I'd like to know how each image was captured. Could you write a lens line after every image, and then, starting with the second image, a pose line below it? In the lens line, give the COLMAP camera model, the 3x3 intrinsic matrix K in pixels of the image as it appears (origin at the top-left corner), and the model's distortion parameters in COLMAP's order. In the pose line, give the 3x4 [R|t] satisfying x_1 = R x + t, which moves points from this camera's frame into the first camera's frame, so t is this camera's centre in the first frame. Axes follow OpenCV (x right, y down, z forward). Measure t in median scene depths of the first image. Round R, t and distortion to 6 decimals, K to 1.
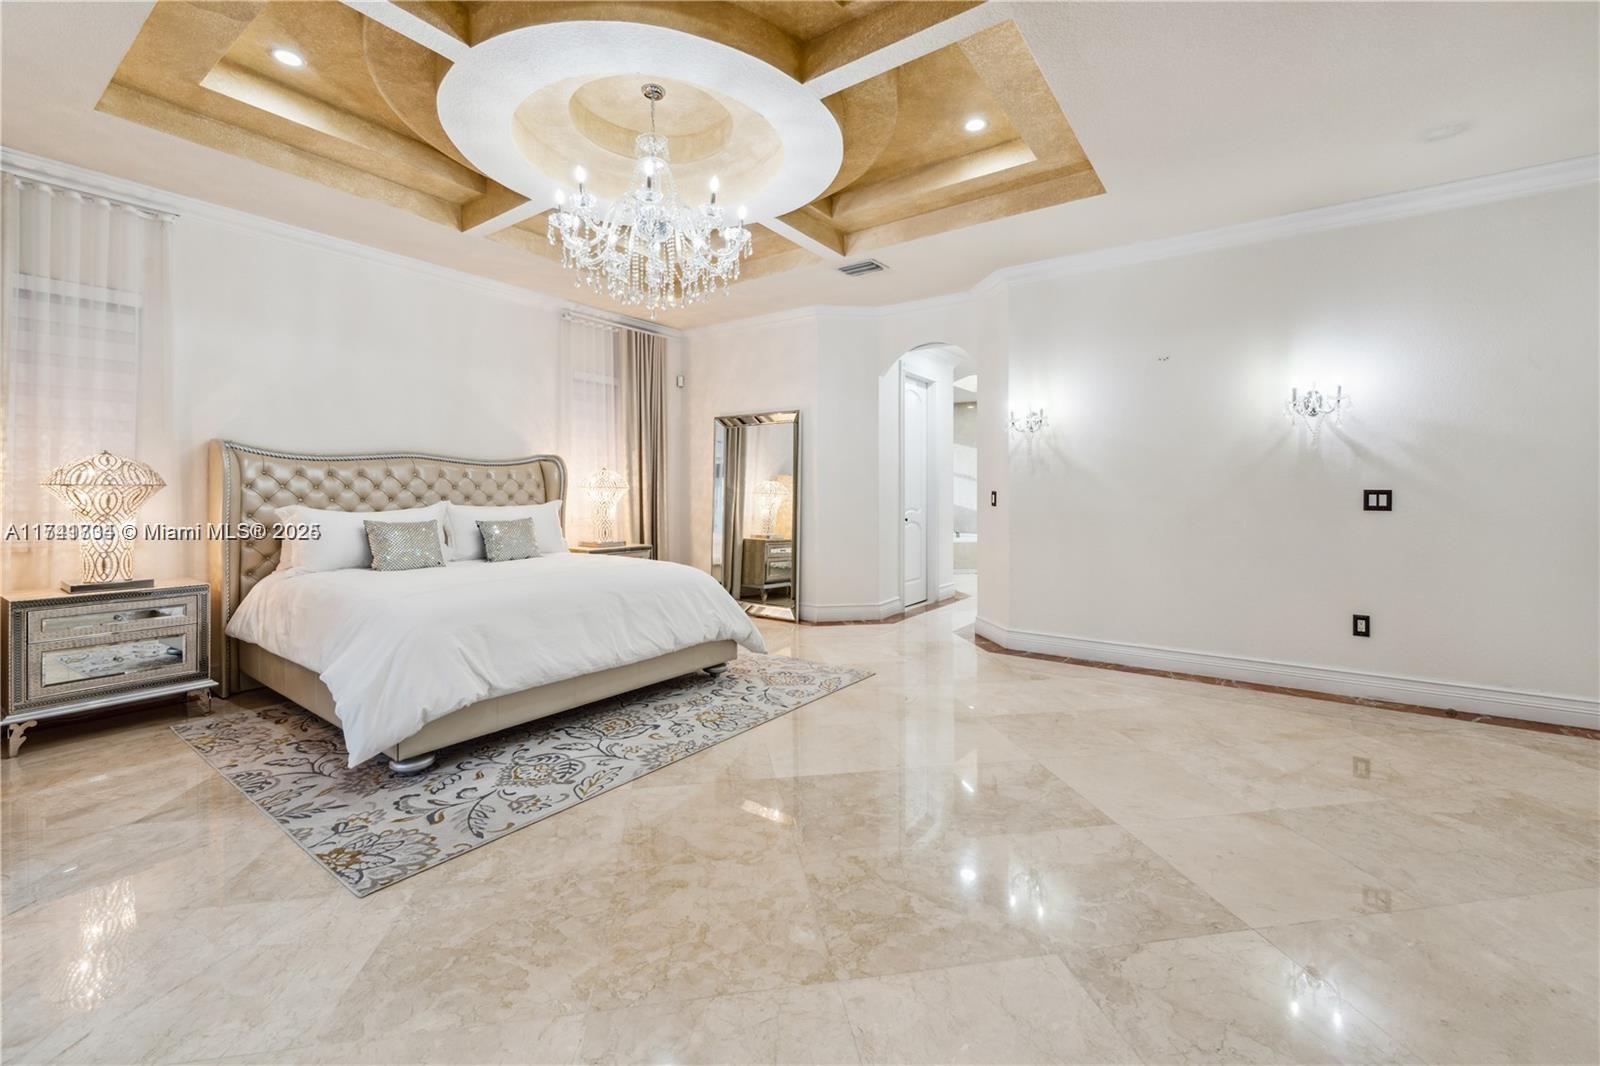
lens RADIAL K [[664.1, 0, 804.5], [0, 664.1, 487.4], [0, 0, 1]] dist [0.000531, 0.000018]
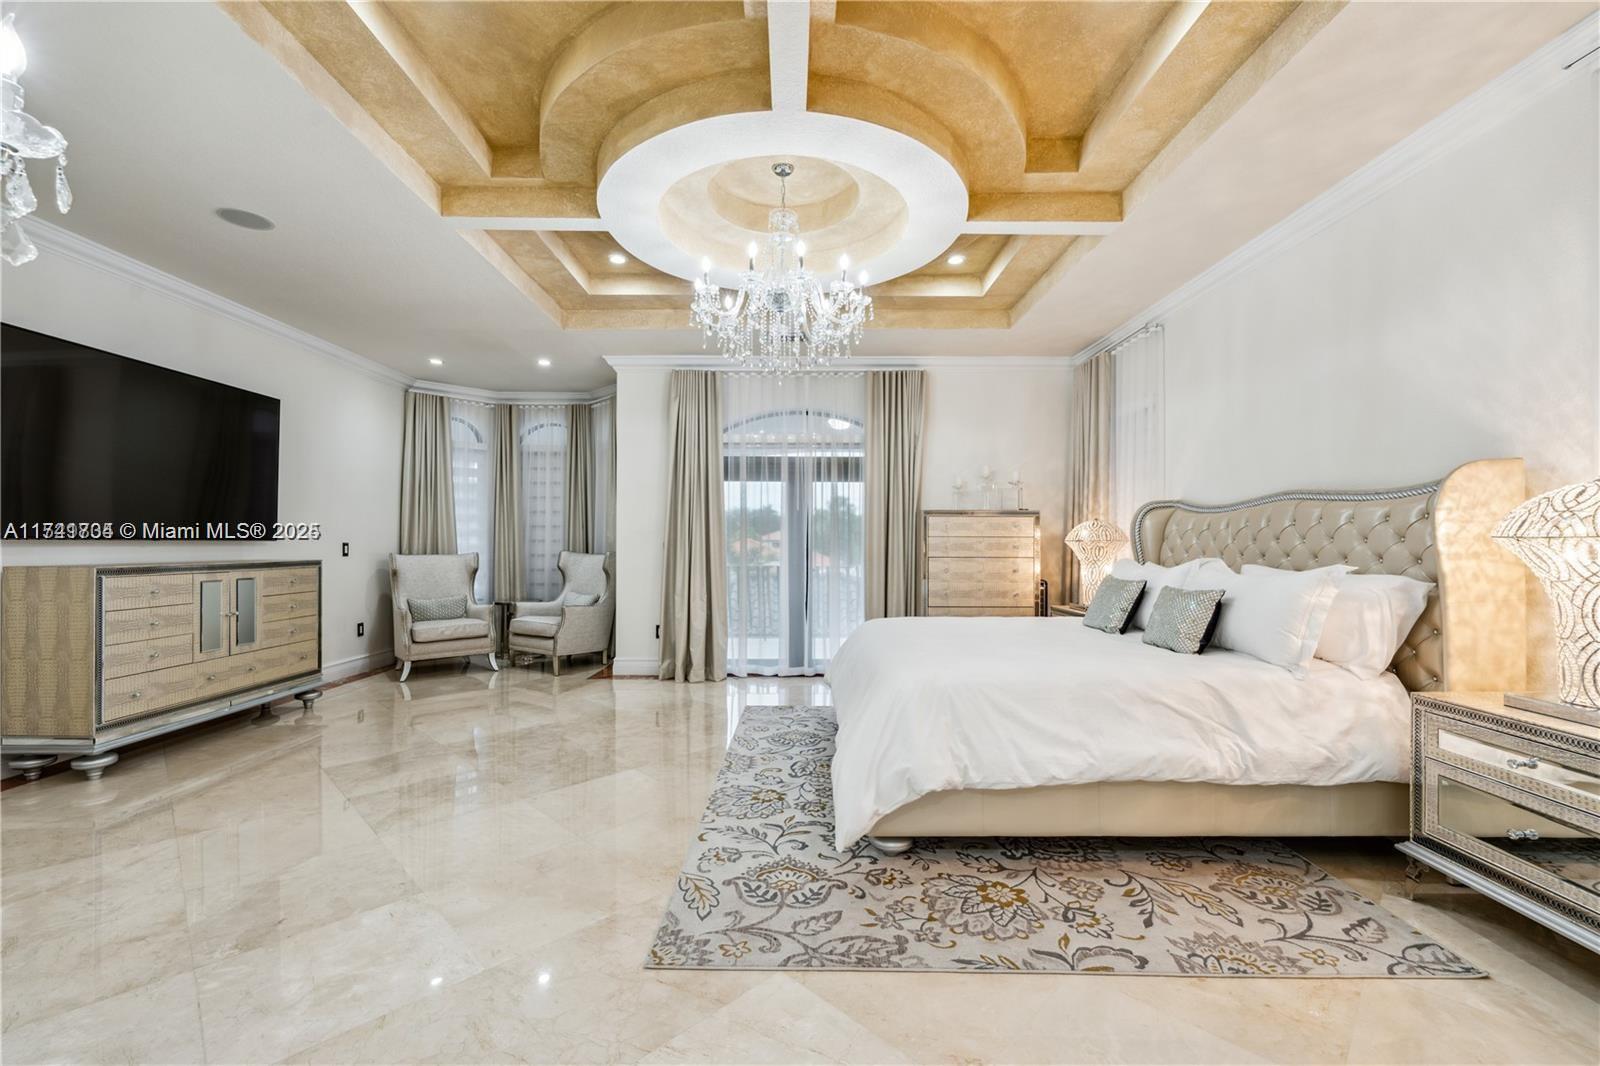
lens RADIAL K [[663.9, 0, 792.4], [0, 663.9, 536.2], [0, 0, 1]] dist [0.000383, -0.000083]
pose [[-0.819647, -0.008196, -0.572811, 0.366592], [-0.001132, 0.999919, -0.012687, 0.007238], [0.572868, -0.009750, -0.819589, 1.859245]]
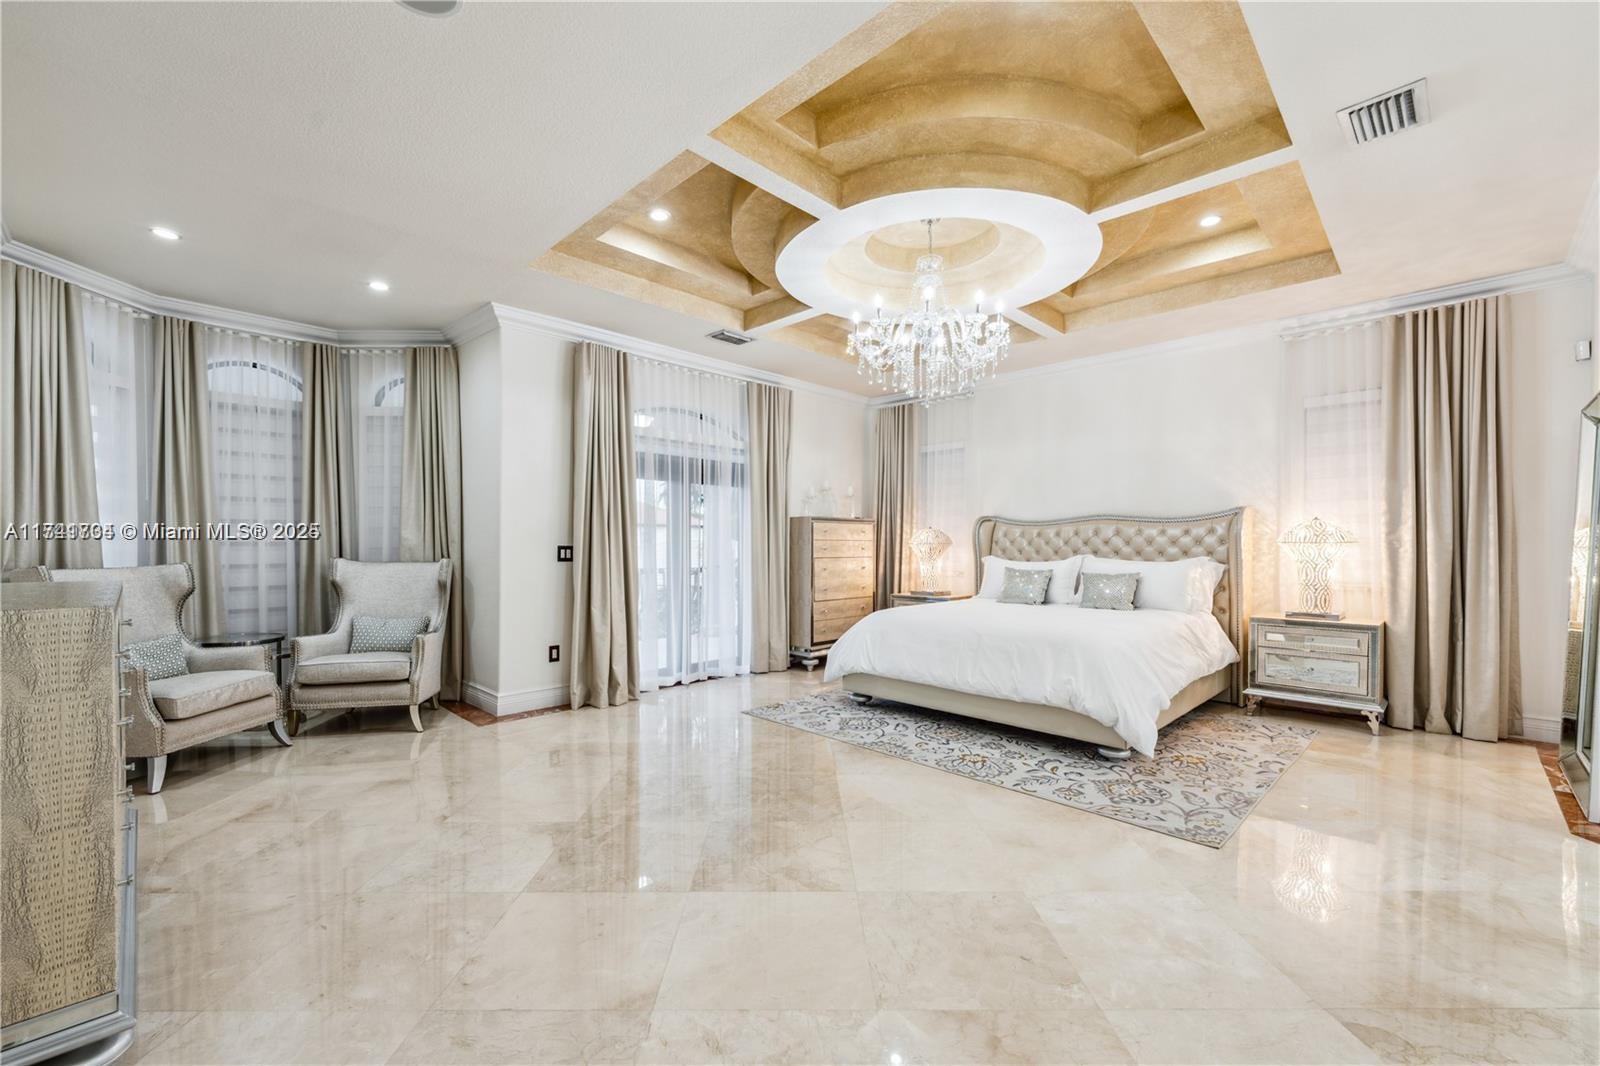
lens RADIAL K [[664.6, 0, 799.0], [0, 664.6, 545.4], [0, 0, 1]] dist [0.002271, 0.000066]
pose [[-0.164865, -0.000768, -0.986316, 1.012000], [0.003509, 0.999993, -0.001365, 0.004736], [0.986310, -0.003686, -0.164861, 0.954190]]
